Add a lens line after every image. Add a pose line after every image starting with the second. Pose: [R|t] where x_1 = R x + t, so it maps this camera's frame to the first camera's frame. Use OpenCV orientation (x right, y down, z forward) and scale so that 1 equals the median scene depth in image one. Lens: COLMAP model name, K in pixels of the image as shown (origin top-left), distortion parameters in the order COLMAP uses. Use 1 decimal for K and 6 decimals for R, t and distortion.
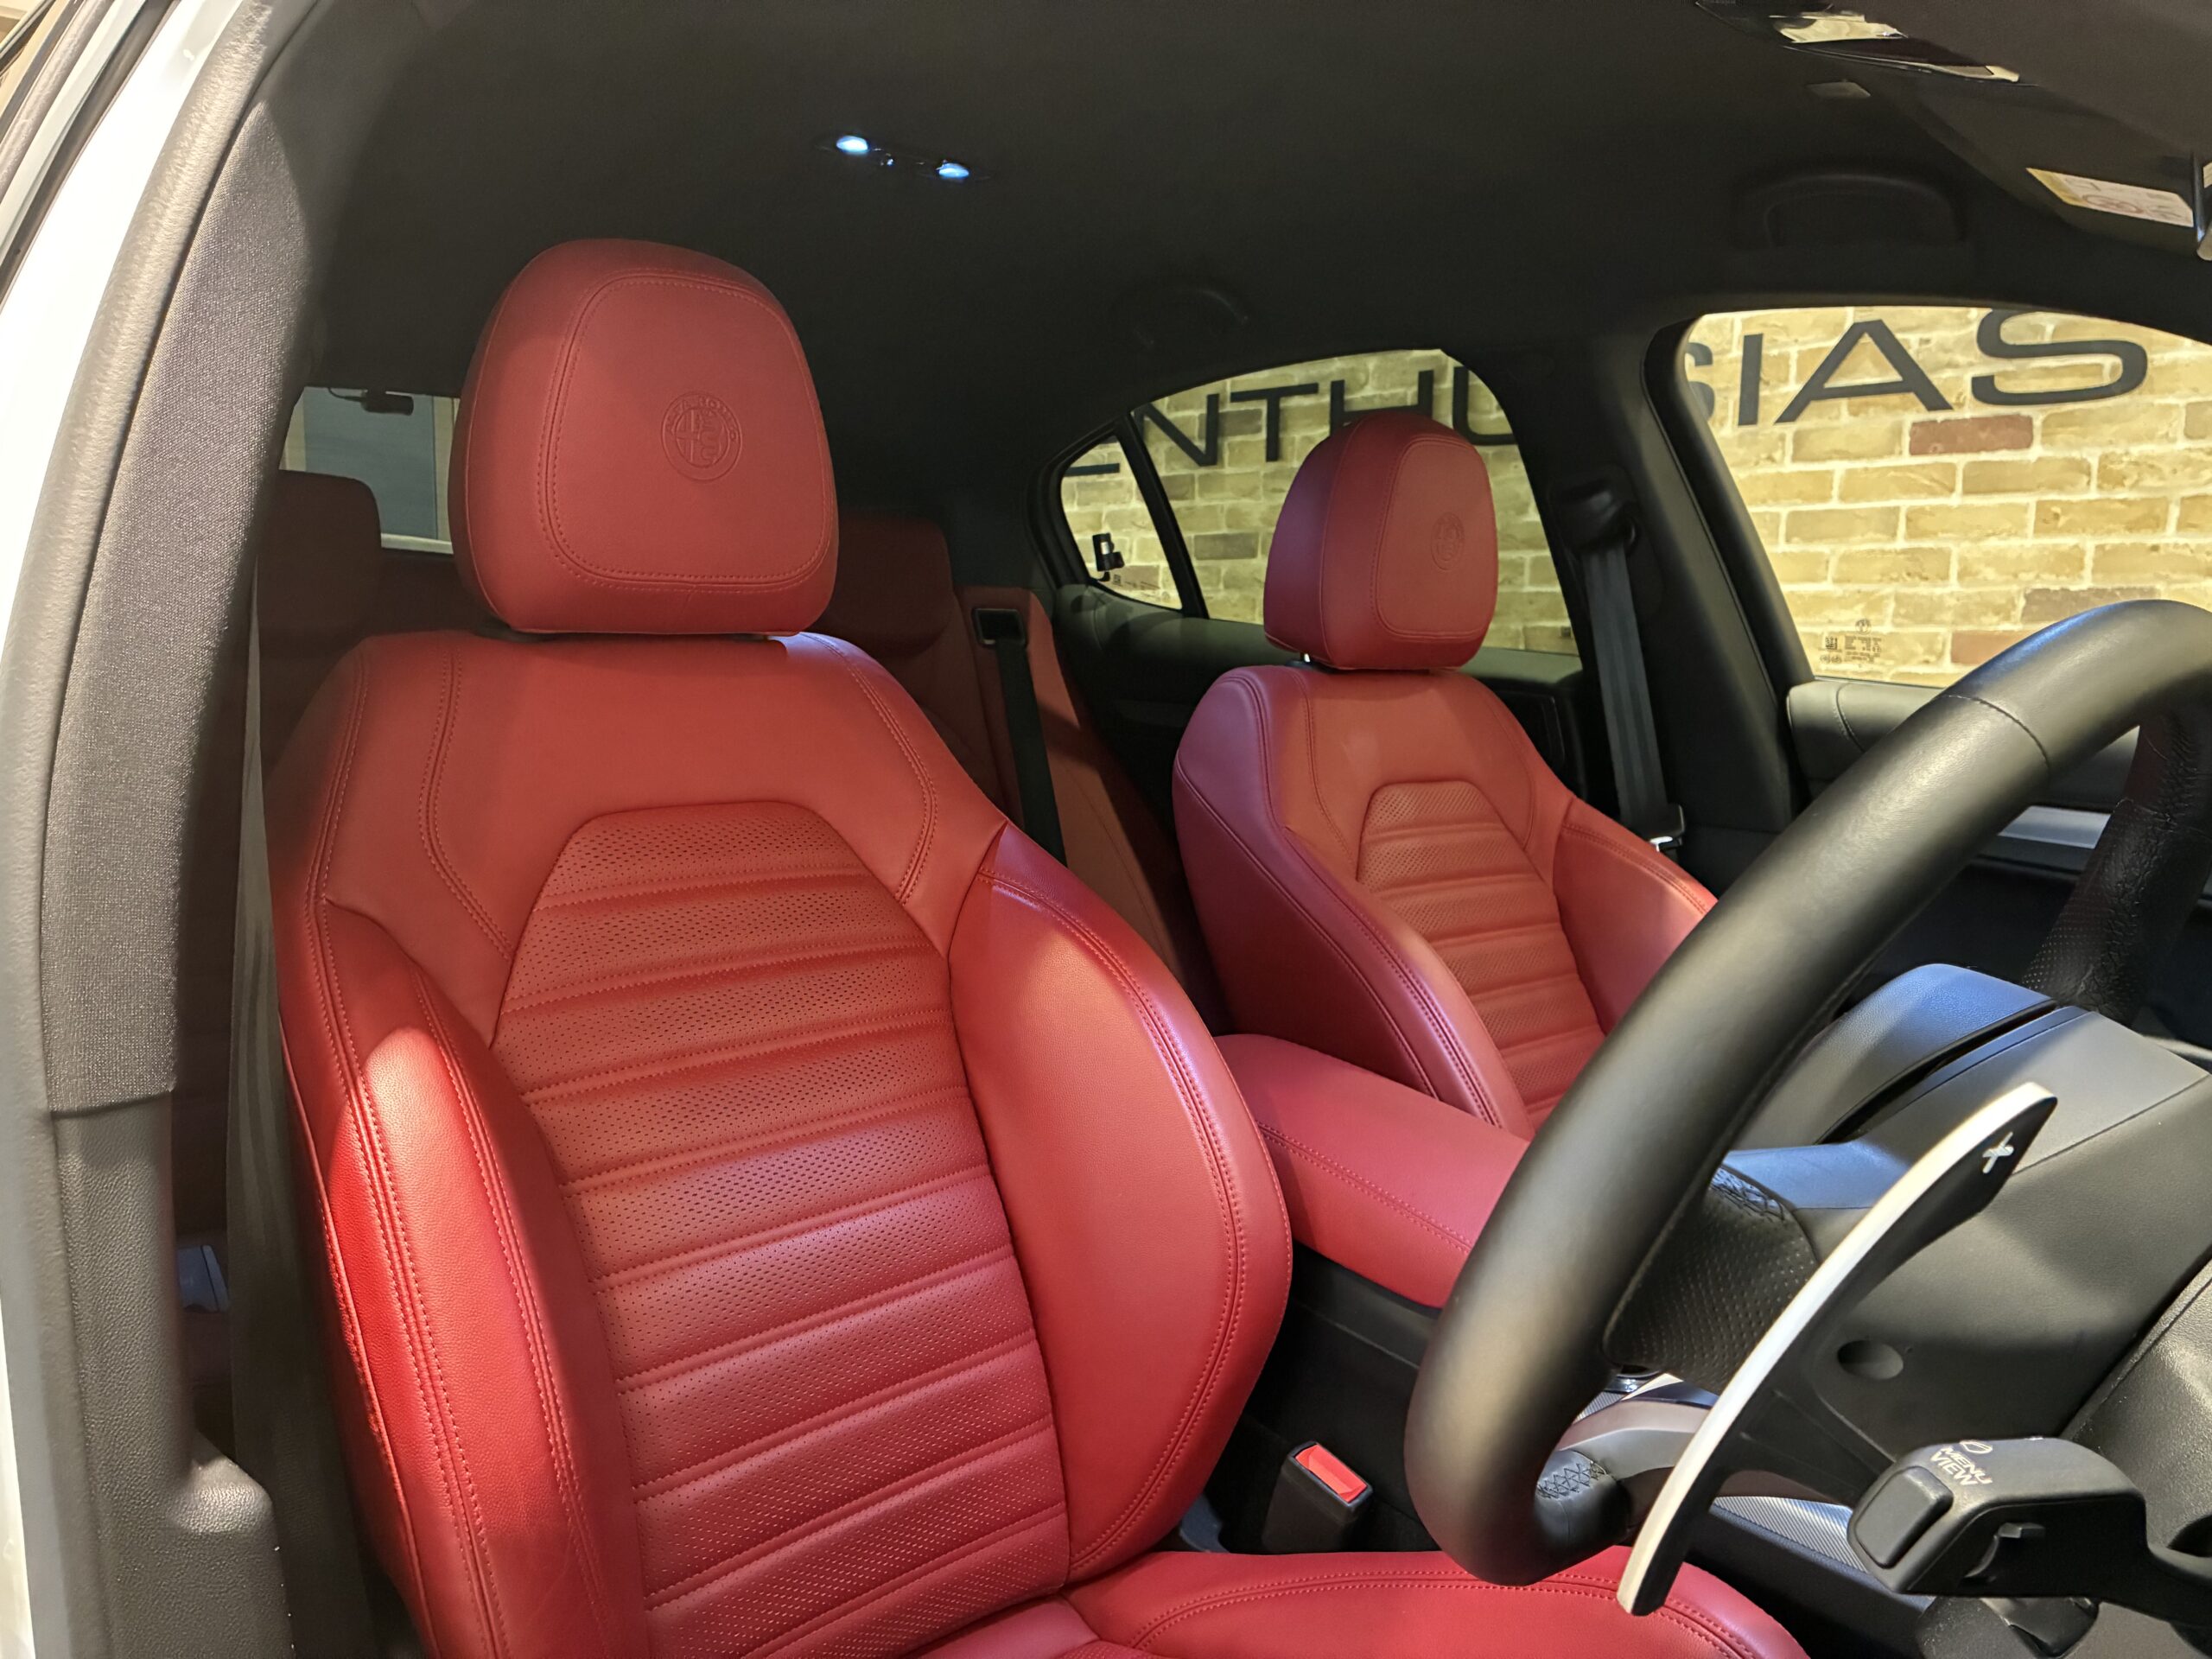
lens RADIAL K [[1695.3, 0, 1096.5], [0, 1695.3, 832.3], [0, 0, 1]] dist [0.034668, -0.054527]
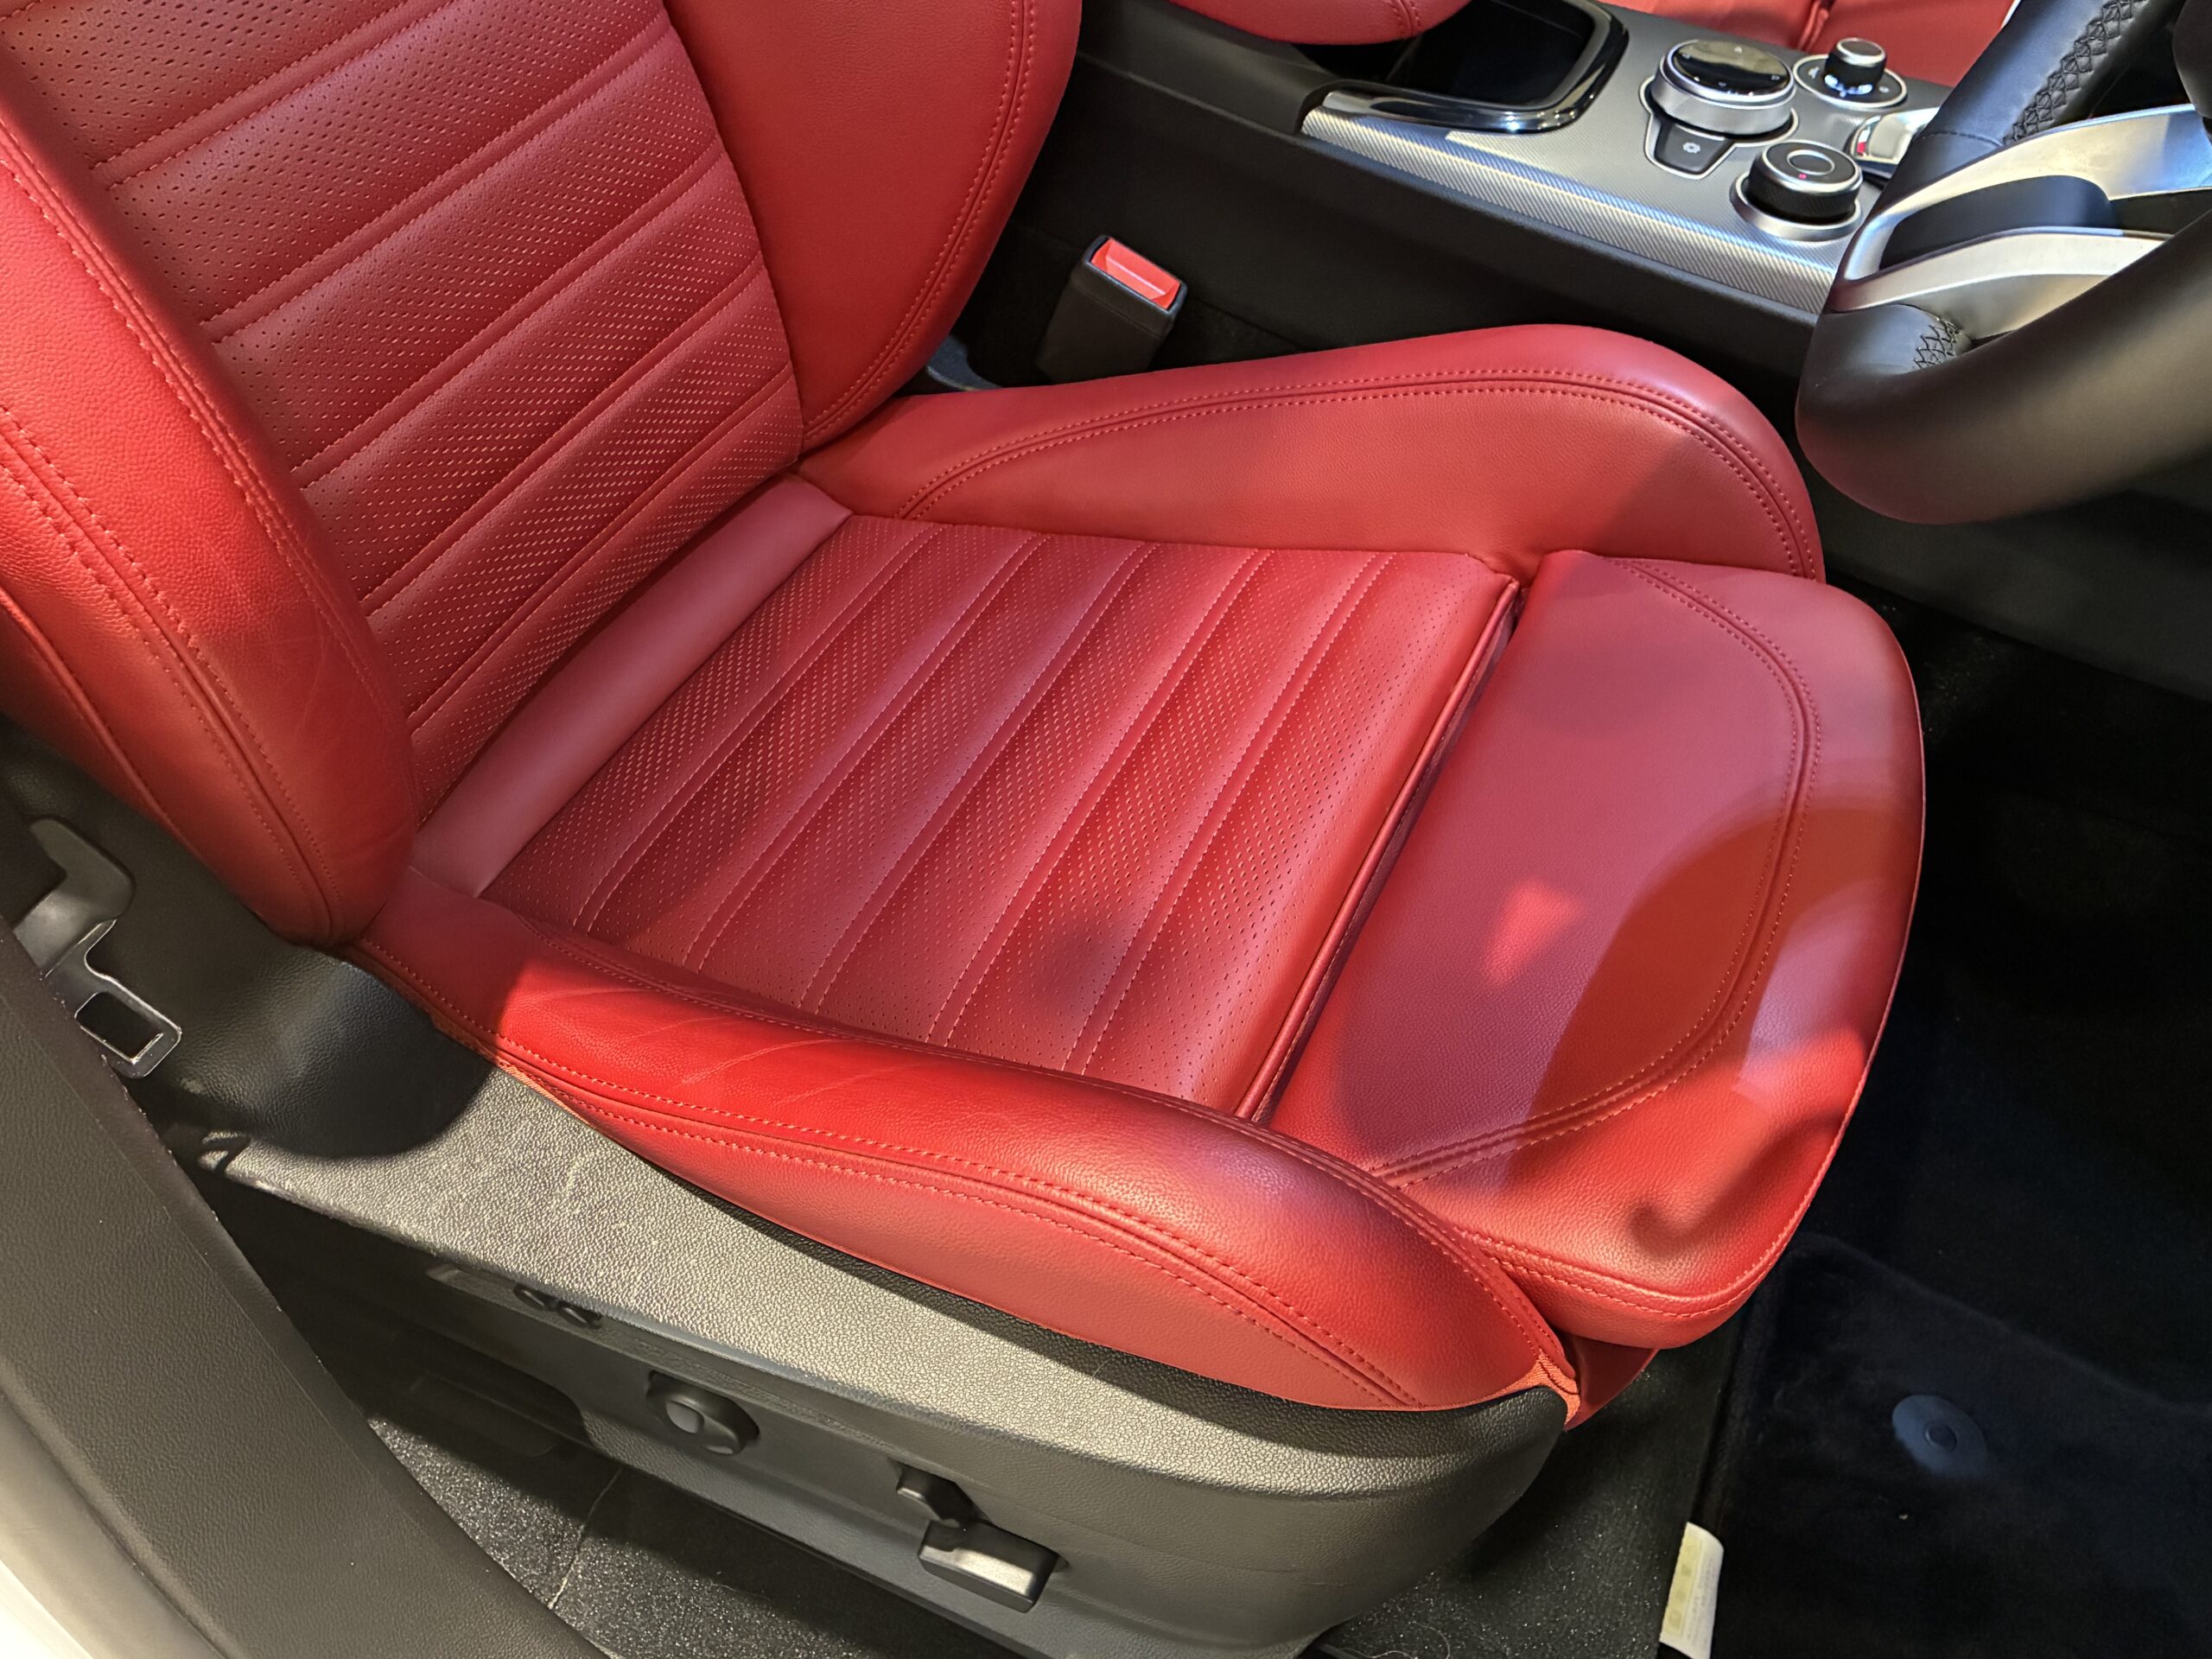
lens RADIAL K [[1932.0, 0, 1103.6], [0, 1932.0, 835.2], [0, 0, 1]] dist [0.040334, -0.000222]
pose [[0.929196, -0.234330, 0.285805, -0.187775], [-0.007277, 0.761558, 0.648056, -0.001464], [-0.369516, -0.604250, 0.705932, 0.226616]]
